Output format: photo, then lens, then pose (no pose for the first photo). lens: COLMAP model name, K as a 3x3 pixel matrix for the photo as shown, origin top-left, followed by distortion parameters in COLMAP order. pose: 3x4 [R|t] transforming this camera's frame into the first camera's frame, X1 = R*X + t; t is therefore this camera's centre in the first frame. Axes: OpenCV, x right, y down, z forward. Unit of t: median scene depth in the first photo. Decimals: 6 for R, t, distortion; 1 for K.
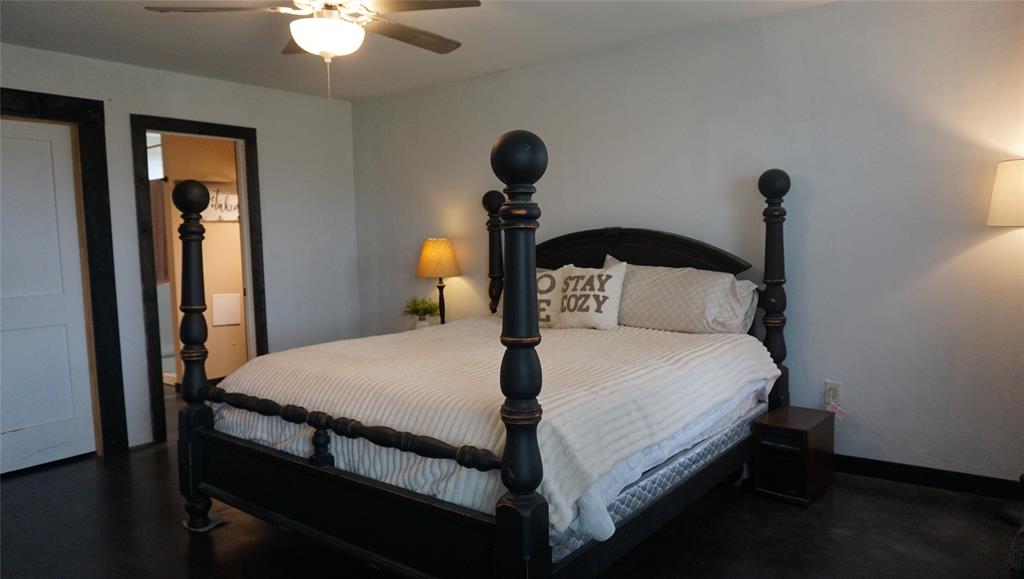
lens RADIAL K [[679.4, 0, 512.0], [0, 679.4, 289.5], [0, 0, 1]] dist [-0.067264, -0.000034]
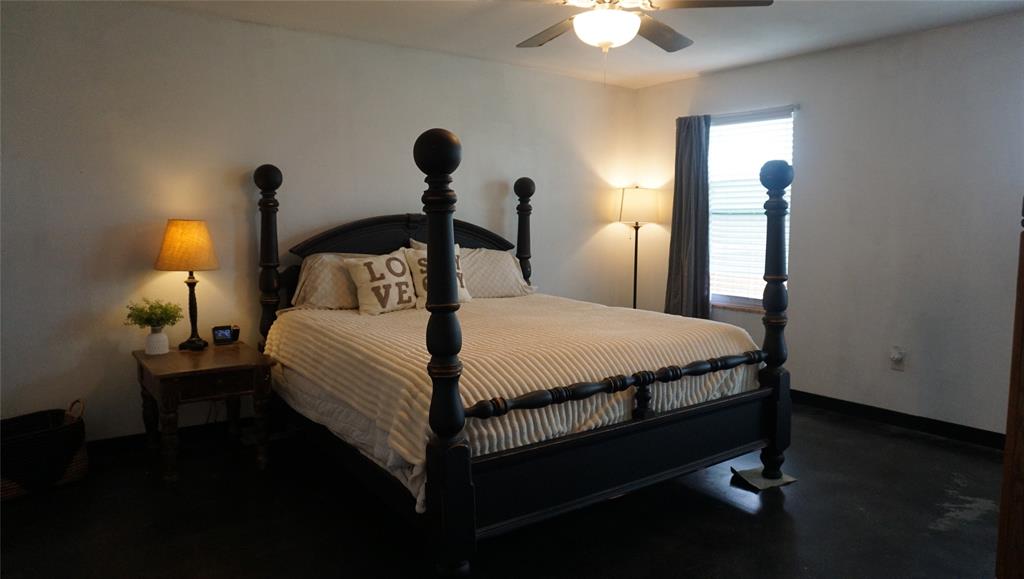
lens RADIAL K [[679.4, 0, 512.0], [0, 679.4, 289.5], [0, 0, 1]] dist [-0.067264, -0.000034]
pose [[0.288675, -0.069073, 0.954932, -0.981243], [0.062936, 0.996606, 0.053062, -0.019667], [-0.955356, 0.044782, 0.292042, 0.601823]]
